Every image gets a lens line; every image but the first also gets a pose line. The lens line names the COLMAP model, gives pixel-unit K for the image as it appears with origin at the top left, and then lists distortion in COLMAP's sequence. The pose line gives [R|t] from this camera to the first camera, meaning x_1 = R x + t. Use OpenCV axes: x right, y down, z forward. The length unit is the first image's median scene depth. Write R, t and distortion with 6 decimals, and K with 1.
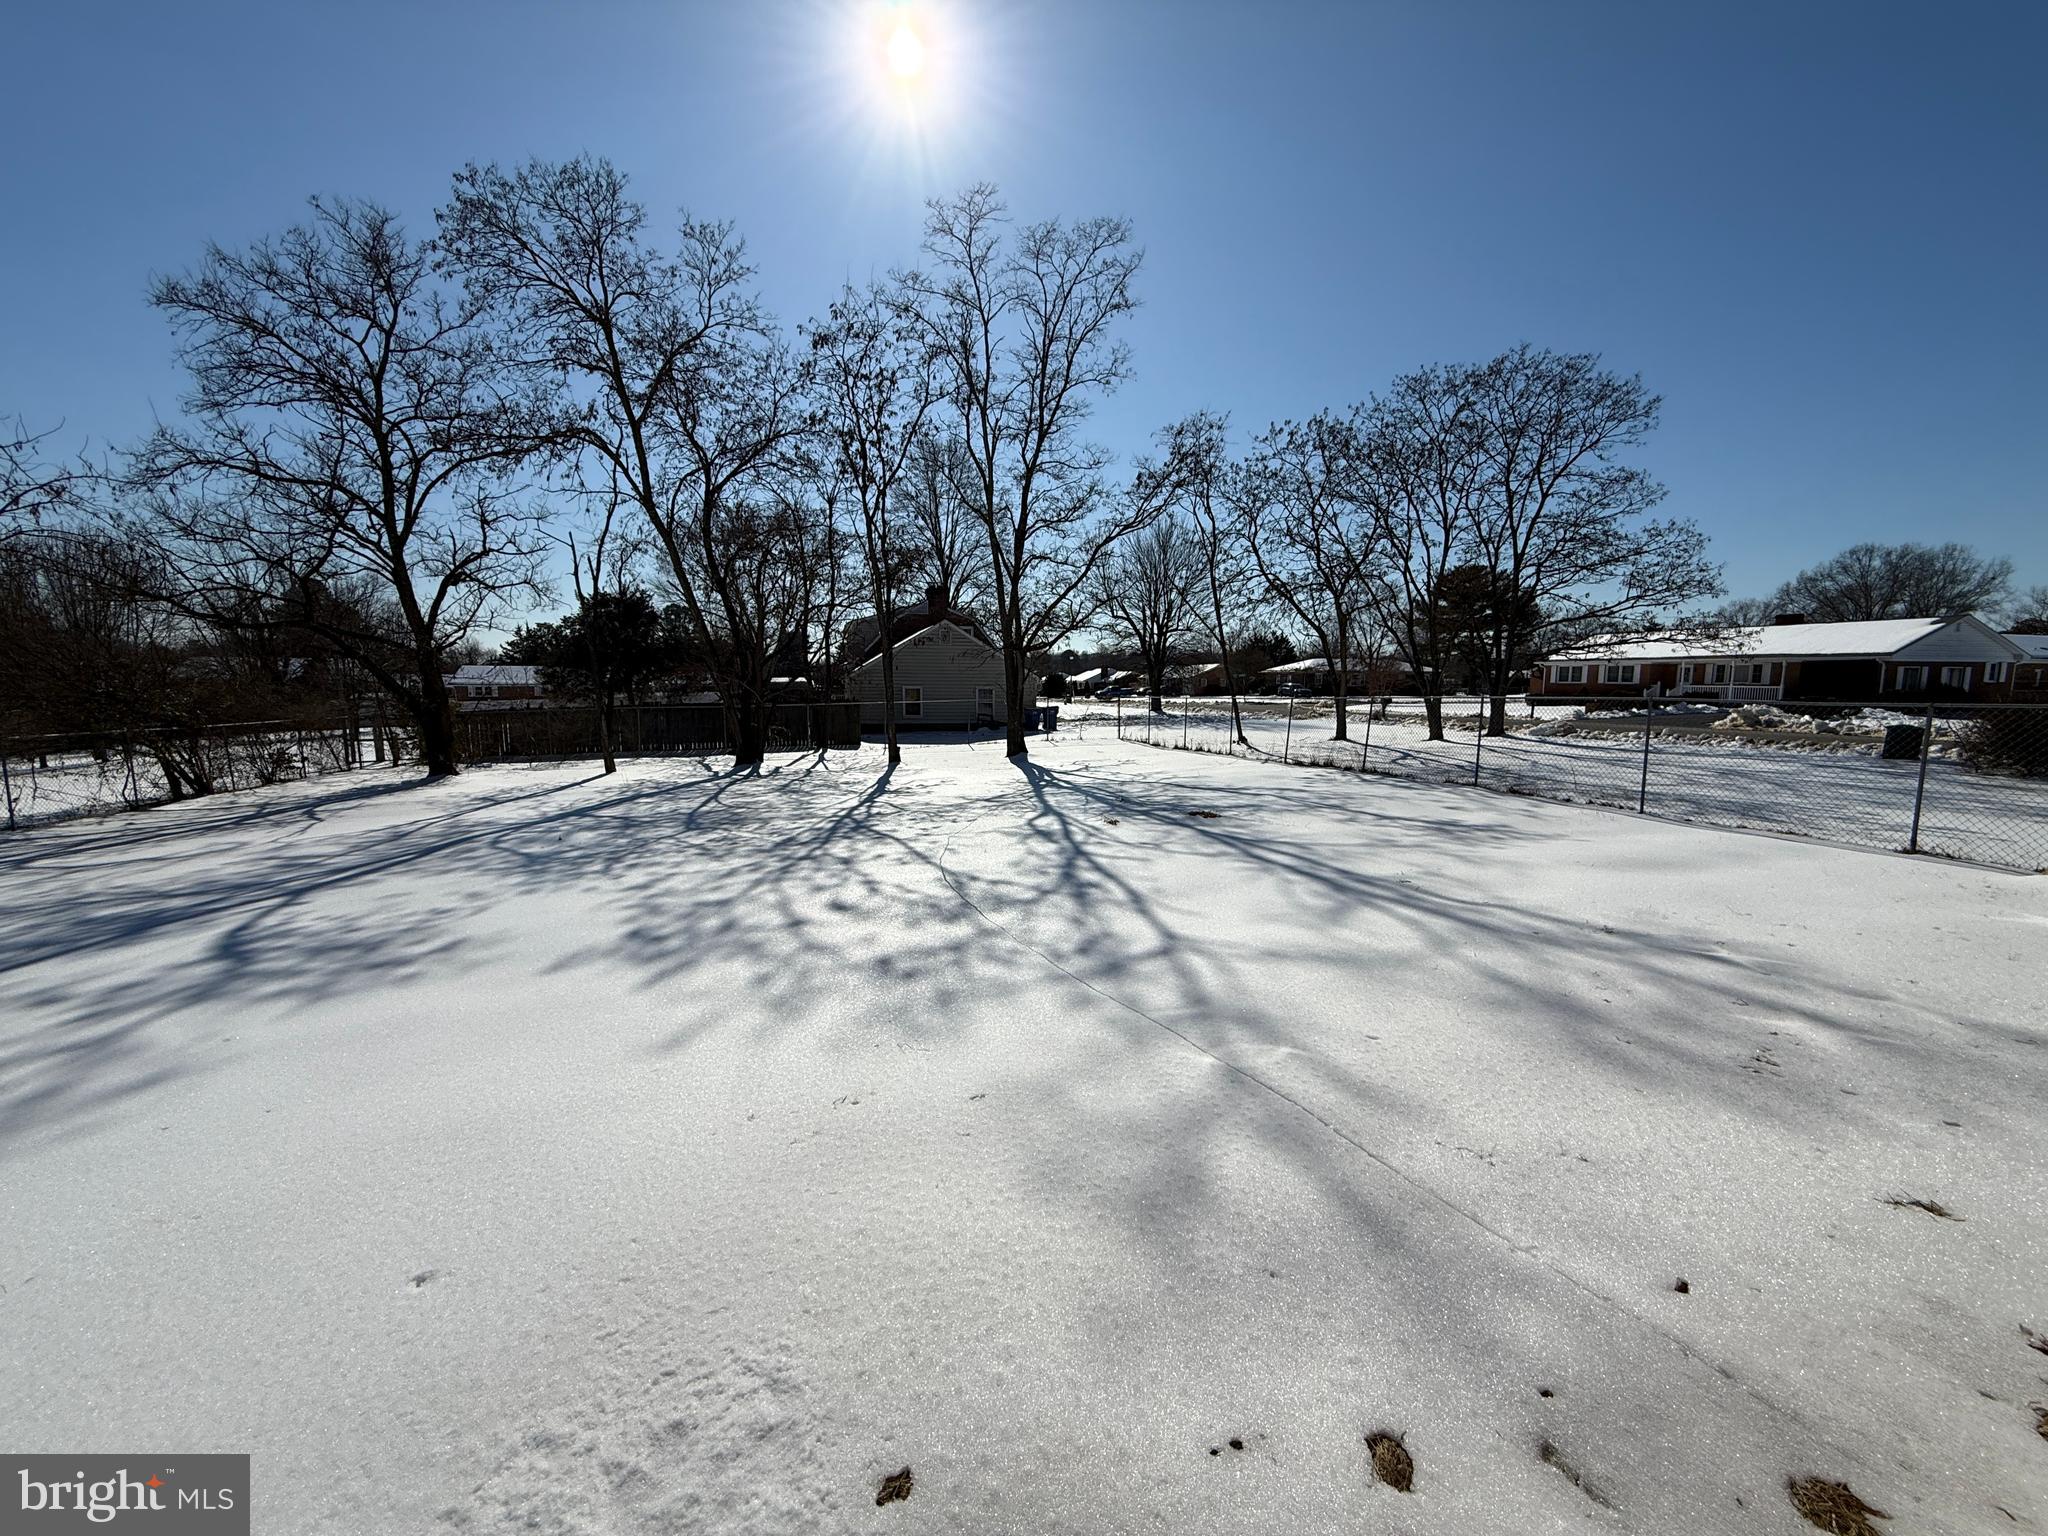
lens RADIAL K [[813.3, 0, 1017.6], [0, 813.3, 770.1], [0, 0, 1]] dist [-0.000094, 0.000314]
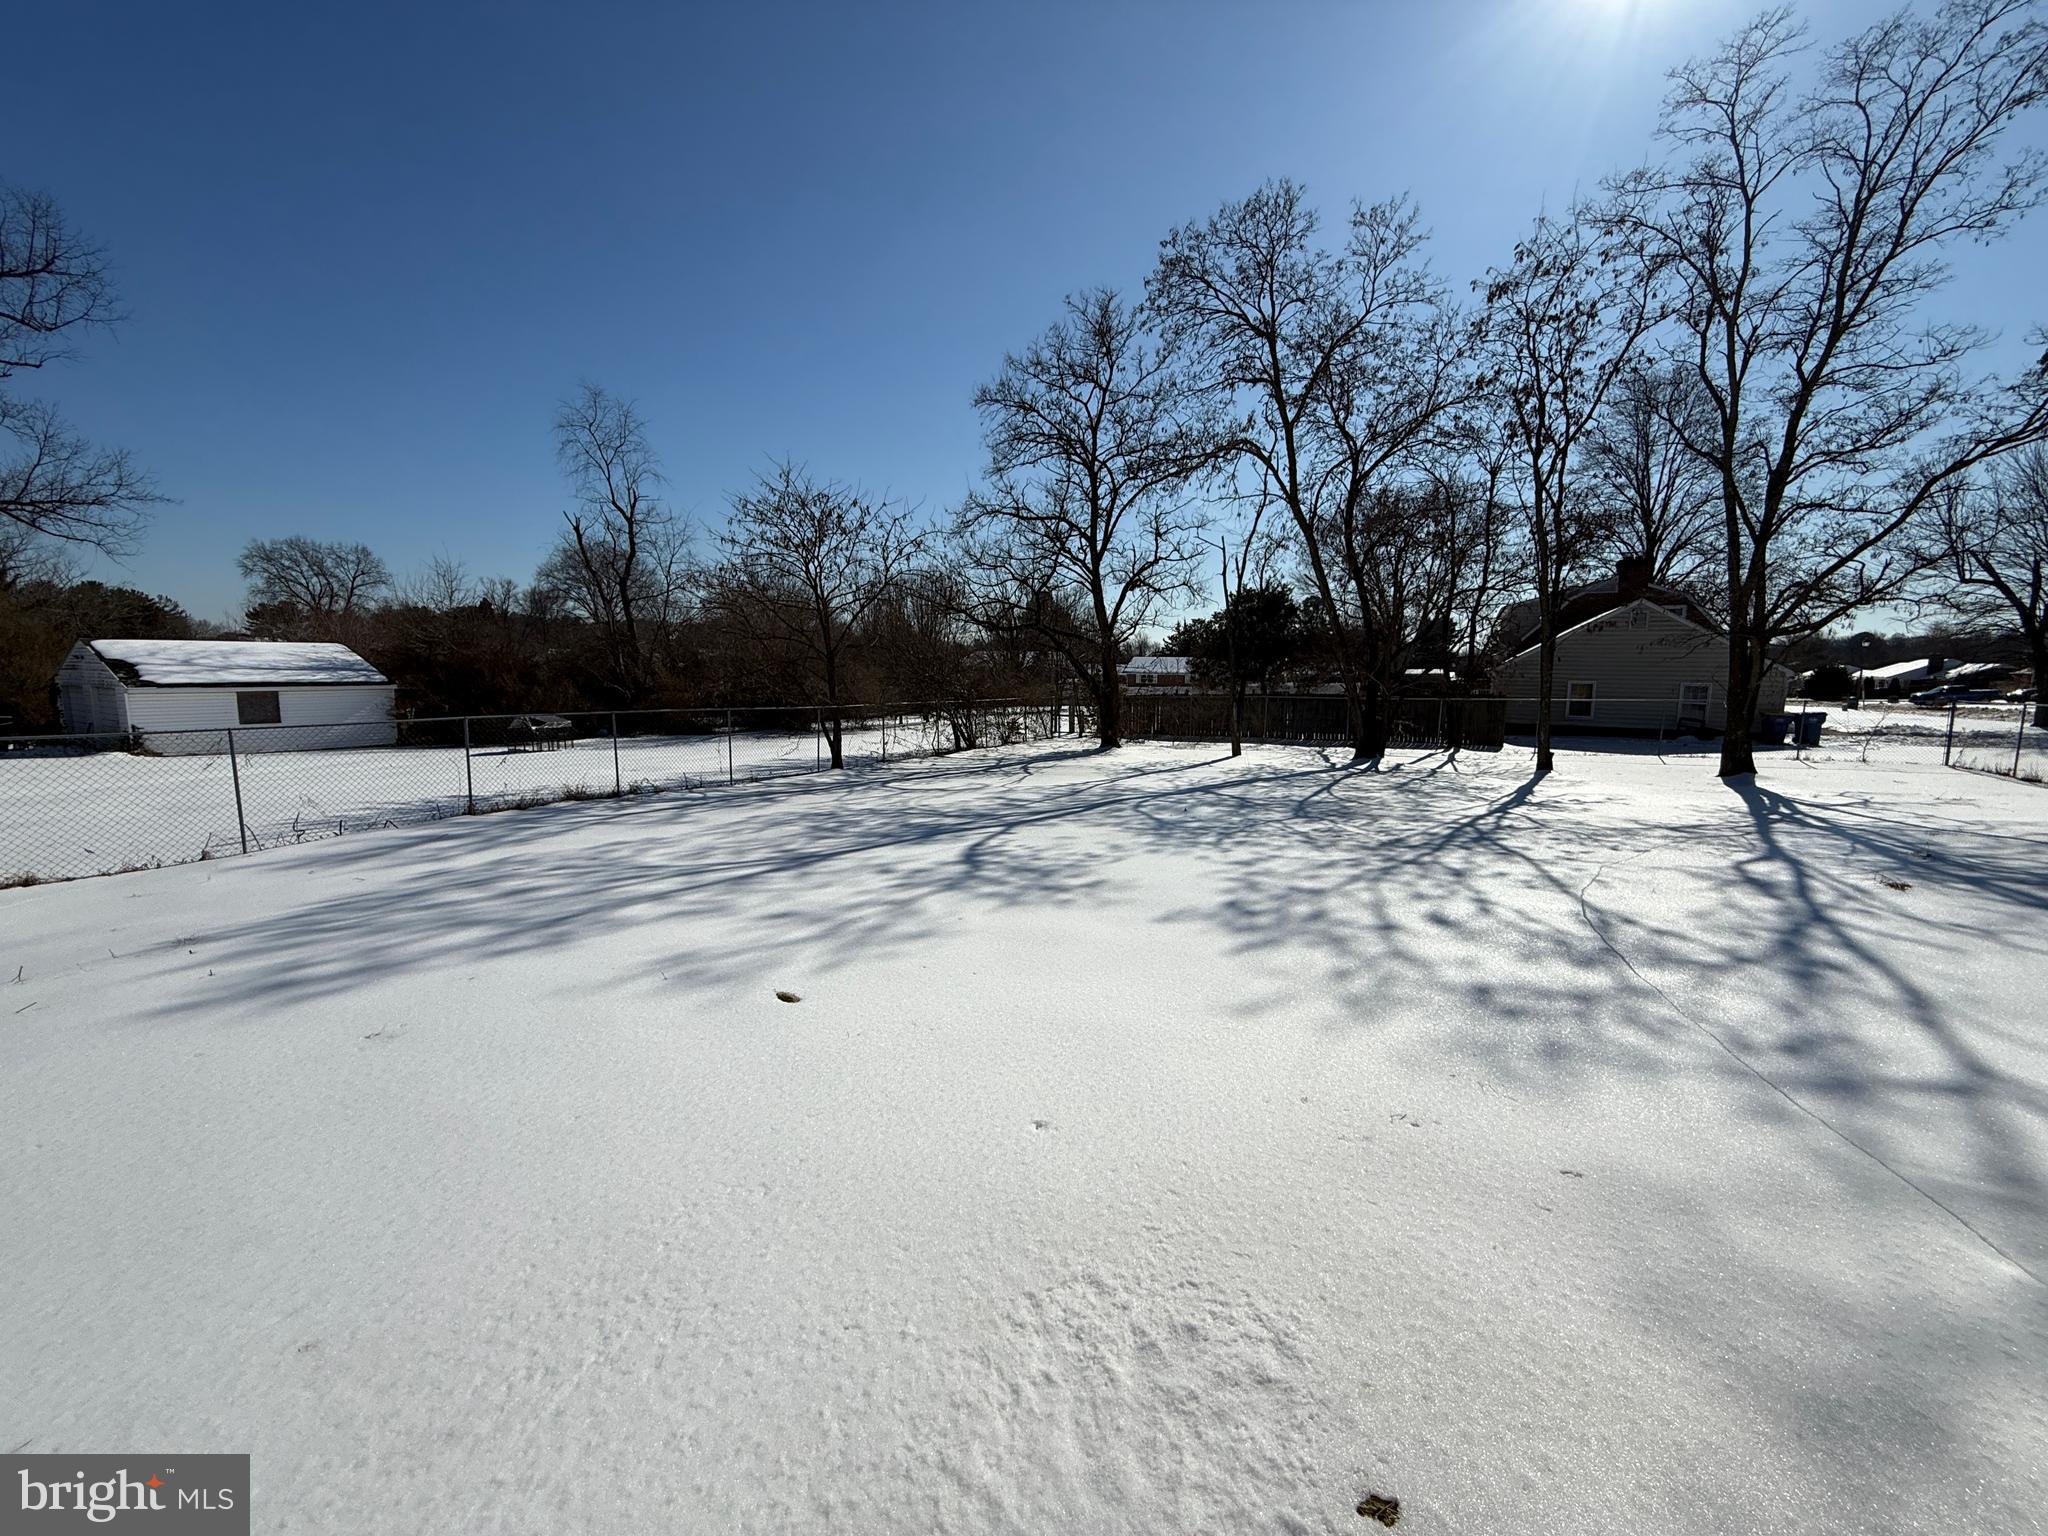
lens RADIAL K [[813.3, 0, 1017.6], [0, 813.3, 770.1], [0, 0, 1]] dist [-0.000094, 0.000314]
pose [[0.740570, 0.090608, -0.665842, 0.008856], [-0.083176, 0.995608, 0.042972, -0.000252], [0.666811, 0.023559, 0.744854, -0.003005]]
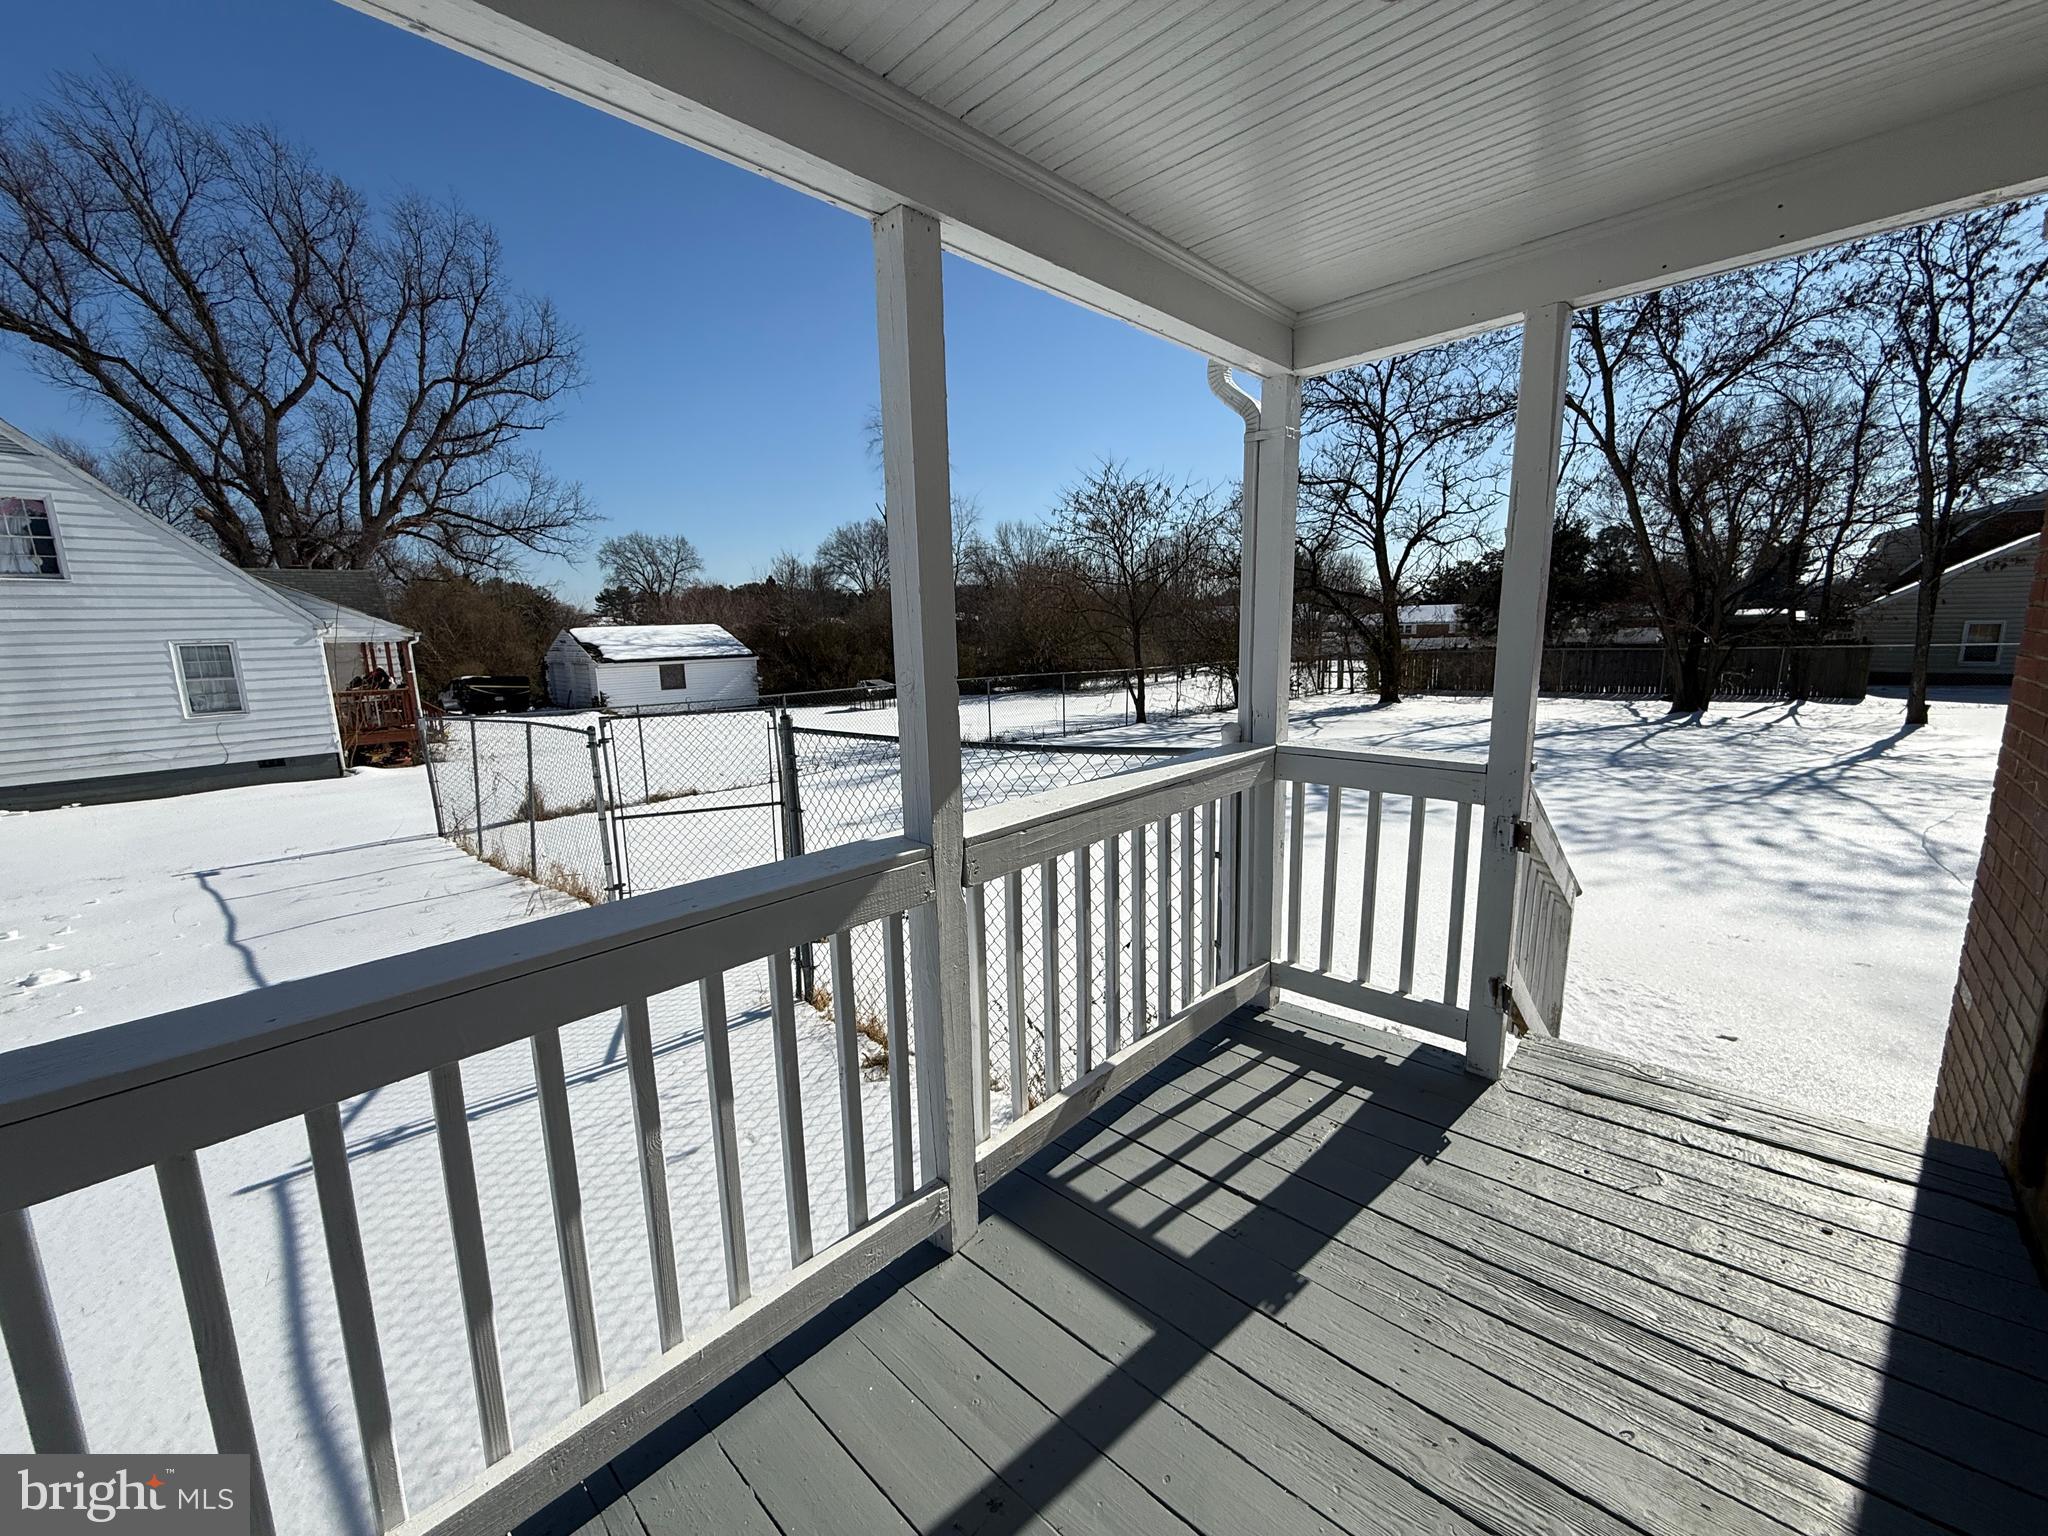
lens RADIAL K [[813.3, 0, 1017.6], [0, 813.3, 770.1], [0, 0, 1]] dist [-0.000094, 0.000314]
pose [[0.531763, 0.135315, -0.836013, 0.057470], [-0.069214, 0.990795, 0.116343, 0.003596], [0.844060, -0.004003, 0.536234, -0.171408]]
